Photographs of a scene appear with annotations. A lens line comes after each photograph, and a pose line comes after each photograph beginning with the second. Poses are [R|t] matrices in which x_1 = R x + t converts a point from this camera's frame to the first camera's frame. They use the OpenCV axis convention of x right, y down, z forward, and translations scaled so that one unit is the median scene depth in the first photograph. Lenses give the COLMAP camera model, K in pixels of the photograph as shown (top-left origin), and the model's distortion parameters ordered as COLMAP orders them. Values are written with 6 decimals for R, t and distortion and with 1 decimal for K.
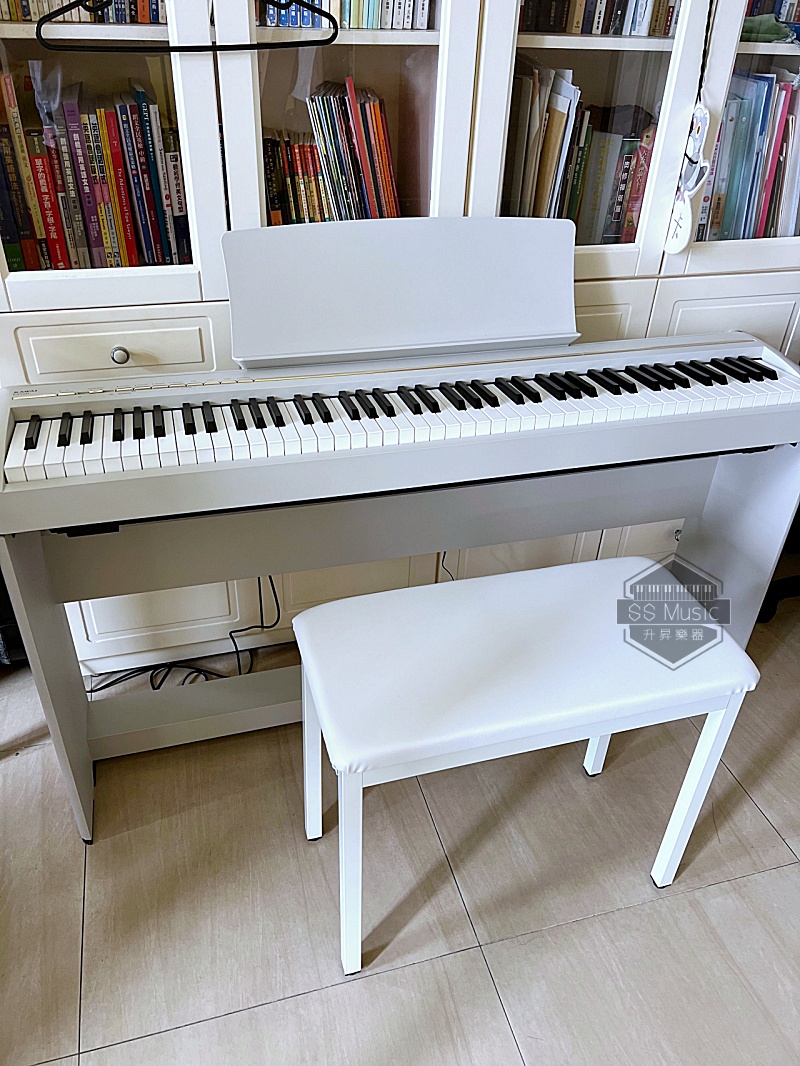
lens RADIAL K [[815.8, 0, 393.7], [0, 815.8, 530.3], [0, 0, 1]] dist [0.047165, -0.071168]
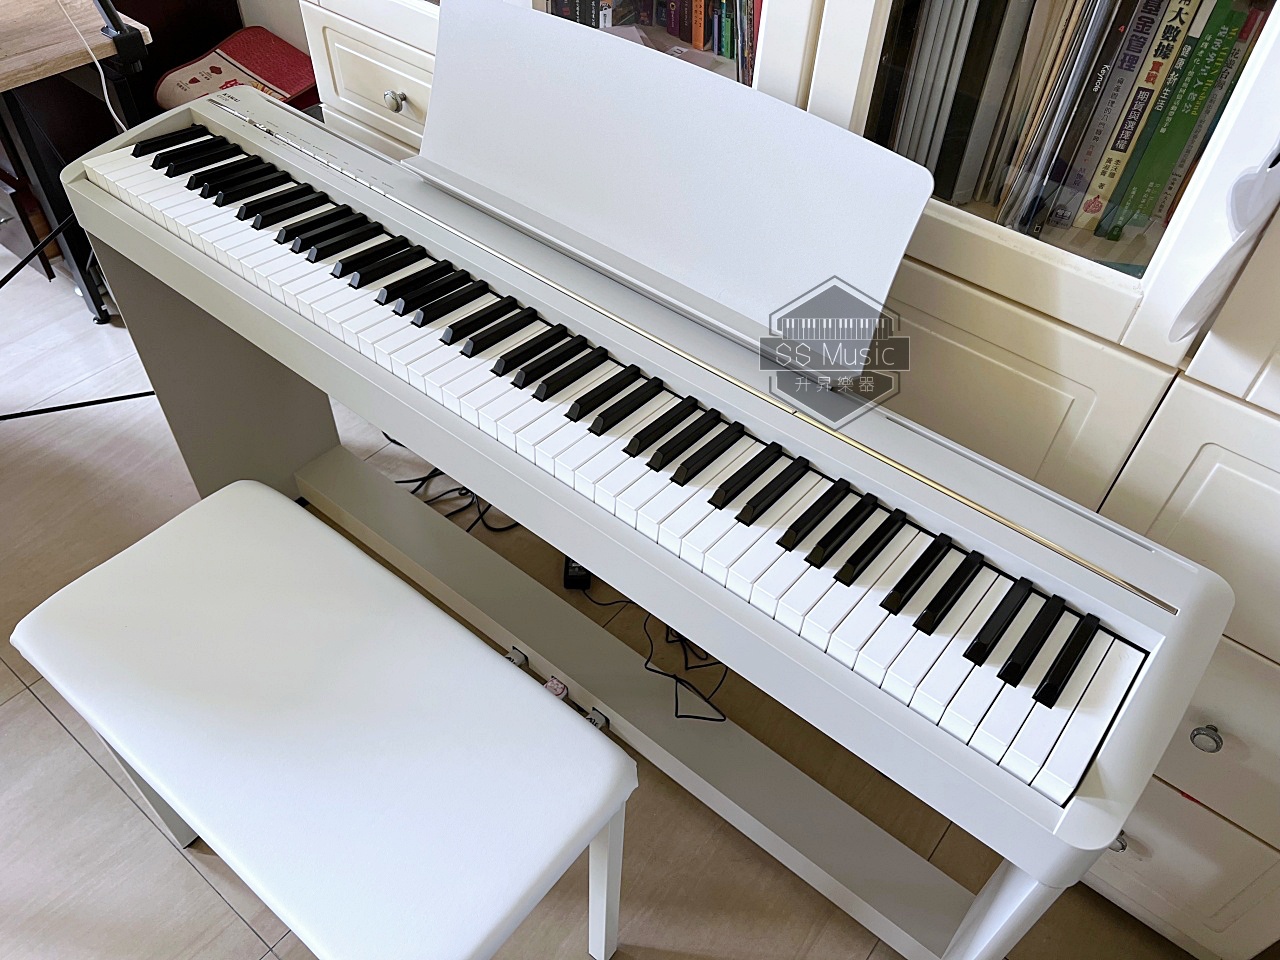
lens RADIAL K [[979.5, 0, 640.0], [0, 979.5, 480.0], [0, 0, 1]] dist [0.047165, -0.071168]
pose [[0.574325, 0.581069, -0.576637, 0.560569], [-0.465961, 0.811193, 0.353335, -0.354628], [0.673076, 0.065761, 0.736644, 0.460774]]
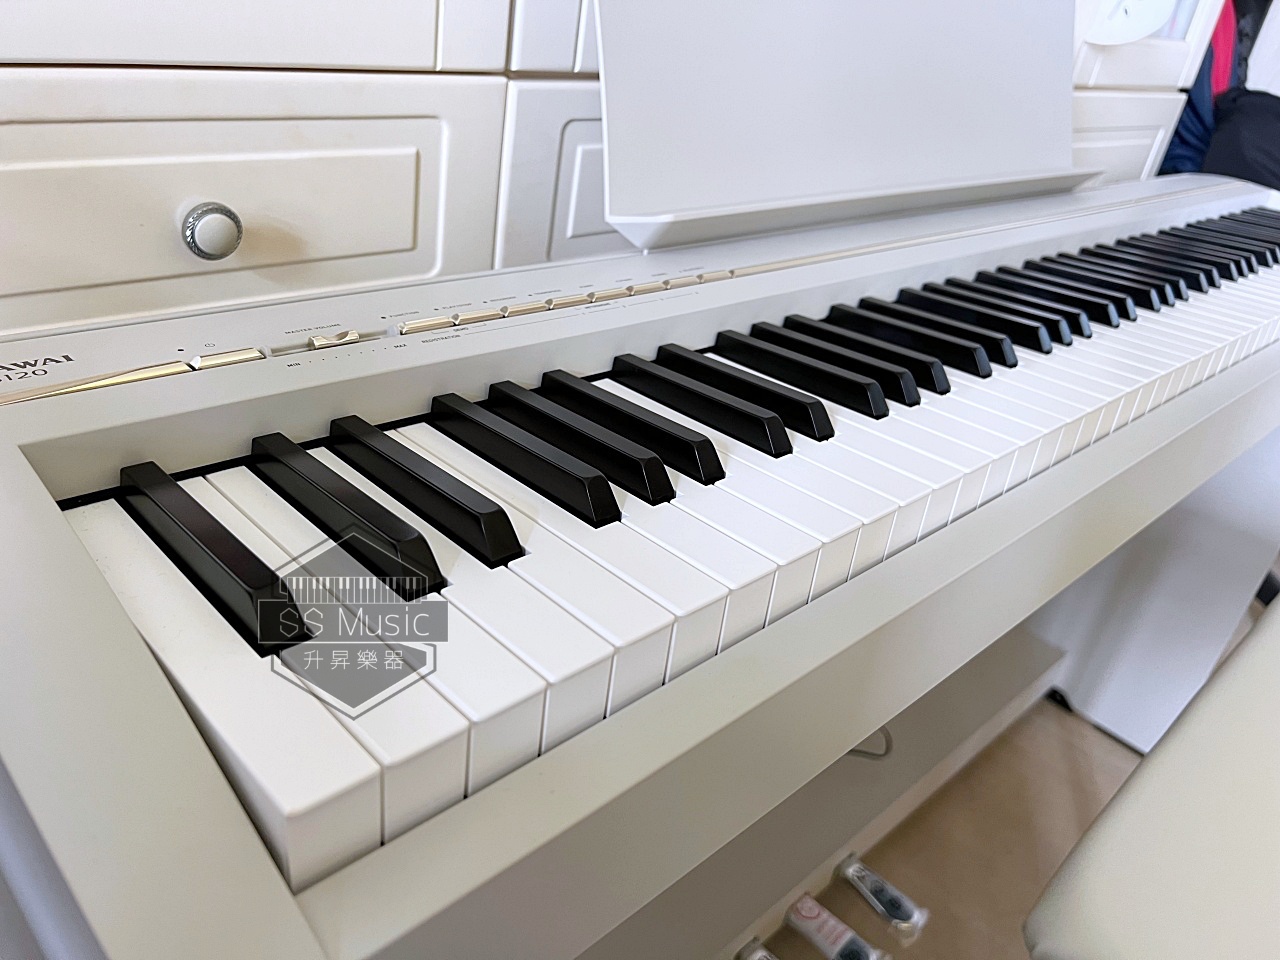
lens RADIAL K [[979.5, 0, 640.0], [0, 979.5, 480.0], [0, 0, 1]] dist [0.047165, -0.071168]
pose [[0.873163, -0.148377, 0.464295, -0.367638], [0.157119, 0.987376, 0.020060, -0.099677], [-0.461411, 0.055434, 0.885453, 0.584932]]
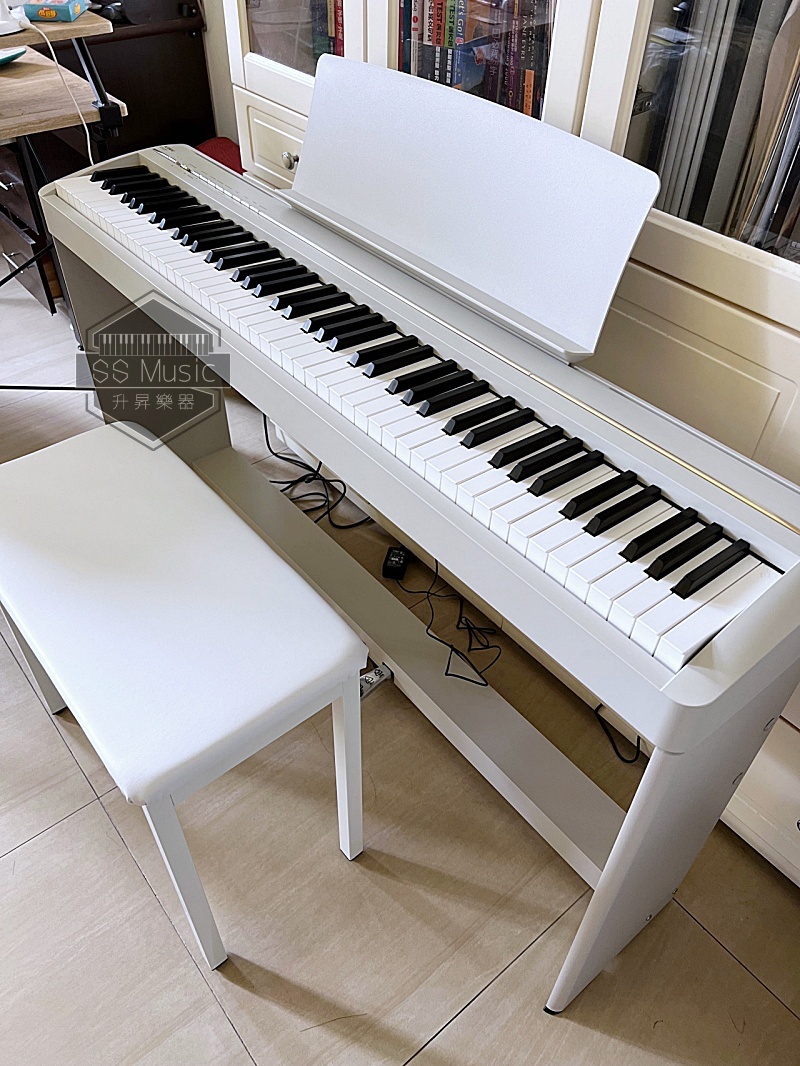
lens RADIAL K [[815.8, 0, 393.7], [0, 815.8, 530.3], [0, 0, 1]] dist [0.047165, -0.071168]
pose [[0.392625, 0.605305, -0.692424, 0.702504], [-0.509685, 0.769900, 0.384026, -0.310603], [0.765550, 0.202140, 0.610797, 0.543283]]
